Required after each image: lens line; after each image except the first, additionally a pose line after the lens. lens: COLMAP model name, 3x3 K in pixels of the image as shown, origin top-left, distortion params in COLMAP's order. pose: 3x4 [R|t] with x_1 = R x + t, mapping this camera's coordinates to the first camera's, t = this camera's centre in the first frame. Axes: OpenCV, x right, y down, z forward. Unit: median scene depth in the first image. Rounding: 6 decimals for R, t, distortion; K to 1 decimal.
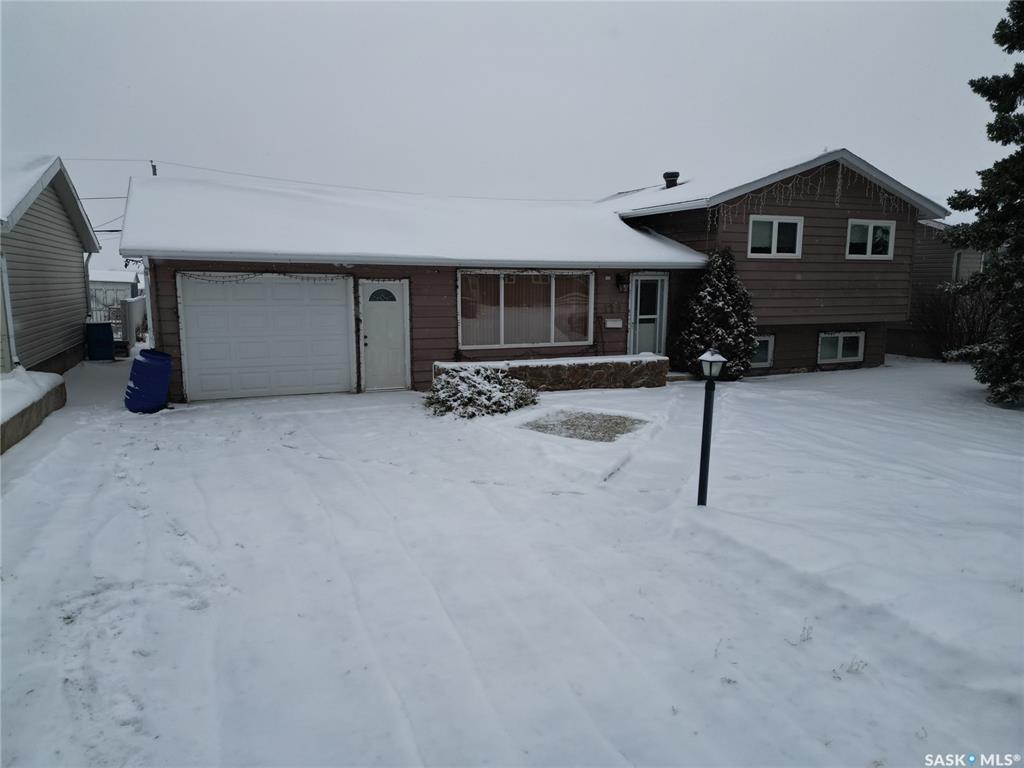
lens RADIAL K [[714.1, 0, 512.0], [0, 714.1, 384.0], [0, 0, 1]] dist [0.089760, -0.094119]
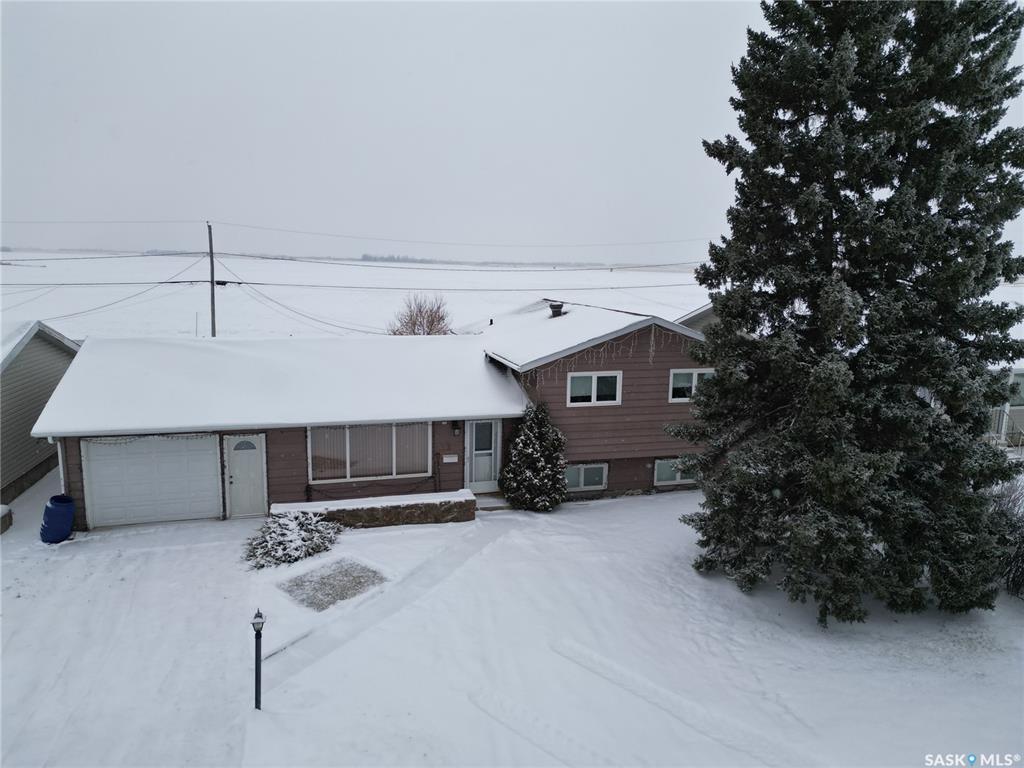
lens RADIAL K [[714.1, 0, 512.0], [0, 714.1, 384.0], [0, 0, 1]] dist [0.089760, -0.094119]
pose [[0.988959, 0.037731, -0.143308, 0.429606], [-0.034859, 0.999139, 0.022501, -0.250837], [0.144034, -0.017257, 0.989422, -0.199225]]
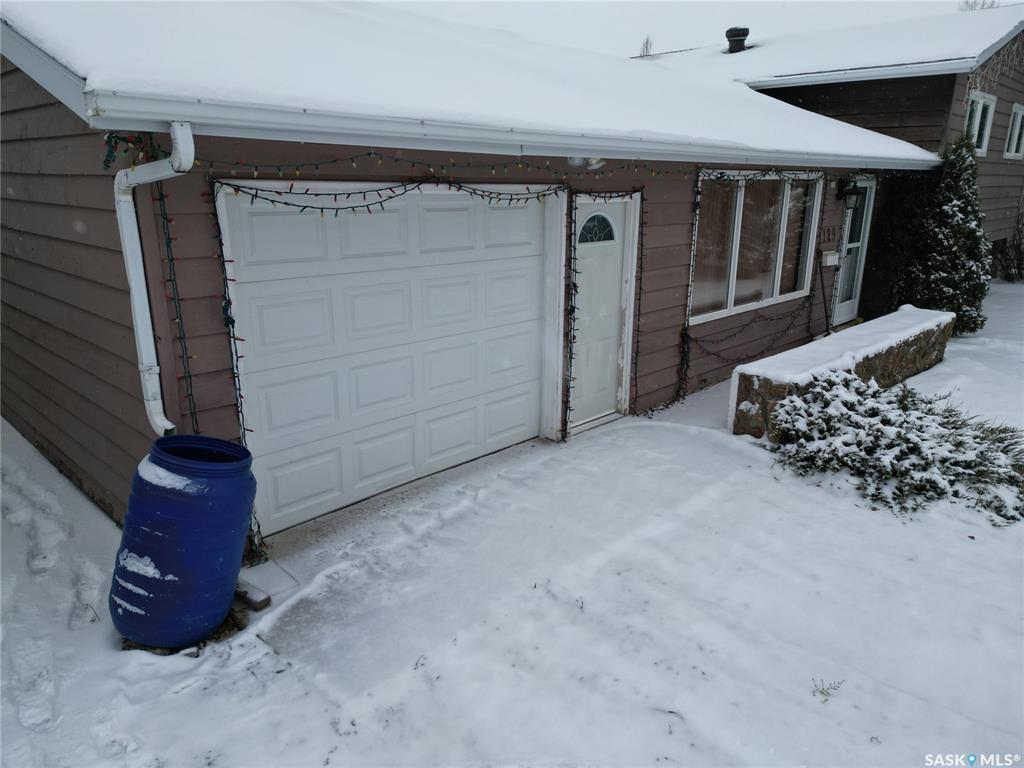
lens RADIAL K [[717.0, 0, 512.0], [0, 717.0, 384.0], [0, 0, 1]] dist [0.074789, -0.066790]
pose [[0.930900, -0.098147, 0.351841, -0.364174], [0.050670, 0.988610, 0.141712, -0.082925], [-0.361742, -0.114092, 0.925271, 0.510508]]
